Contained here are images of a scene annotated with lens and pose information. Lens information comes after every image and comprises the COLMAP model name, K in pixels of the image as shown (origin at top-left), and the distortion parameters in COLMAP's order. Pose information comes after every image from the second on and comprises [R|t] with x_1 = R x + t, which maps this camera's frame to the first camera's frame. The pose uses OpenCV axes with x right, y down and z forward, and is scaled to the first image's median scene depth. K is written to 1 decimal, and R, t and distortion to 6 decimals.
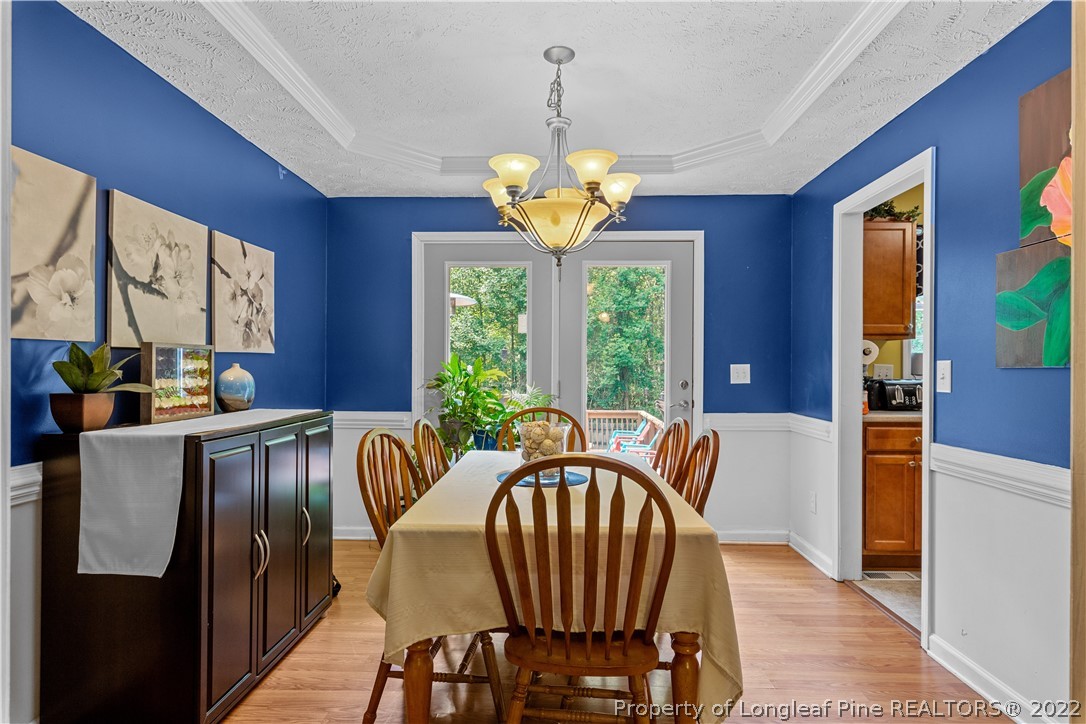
lens RADIAL K [[604.4, 0, 541.4], [0, 604.4, 367.1], [0, 0, 1]] dist [0.001612, 0.000959]
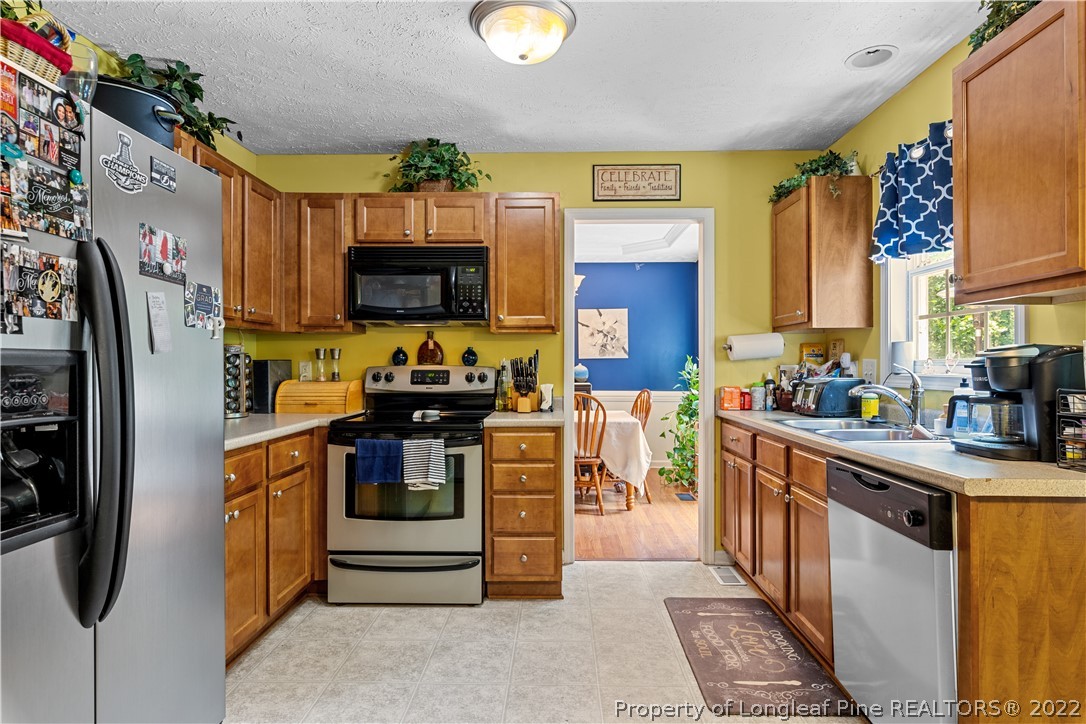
lens RADIAL K [[604.4, 0, 553.9], [0, 604.4, 365.2], [0, 0, 1]] dist [0.001612, 0.000959]
pose [[0.007927, -0.001721, -0.999967, 1.616146], [0.002804, 0.999995, -0.001698, 0.004089], [0.999965, -0.002790, 0.007932, 0.738904]]
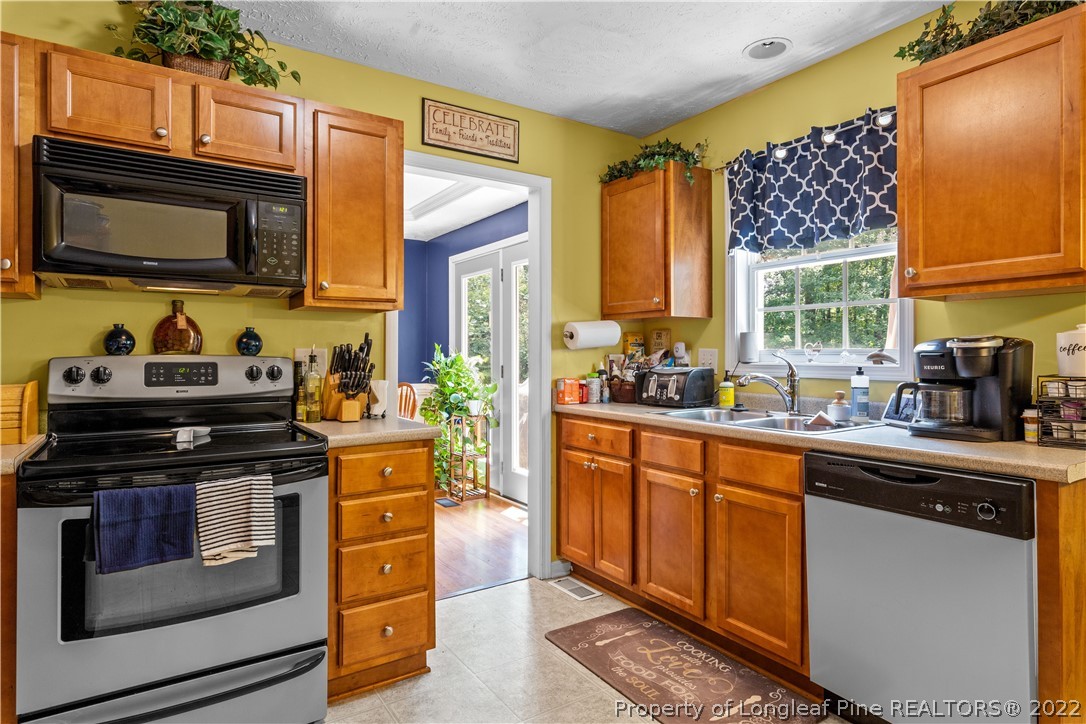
lens RADIAL K [[604.4, 0, 536.7], [0, 604.4, 354.9], [0, 0, 1]] dist [0.001612, 0.000959]
pose [[0.575996, -0.001272, -0.817452, 1.315774], [0.003232, 0.999995, 0.000722, 0.002726], [0.817446, -0.003058, 0.575997, 0.462881]]
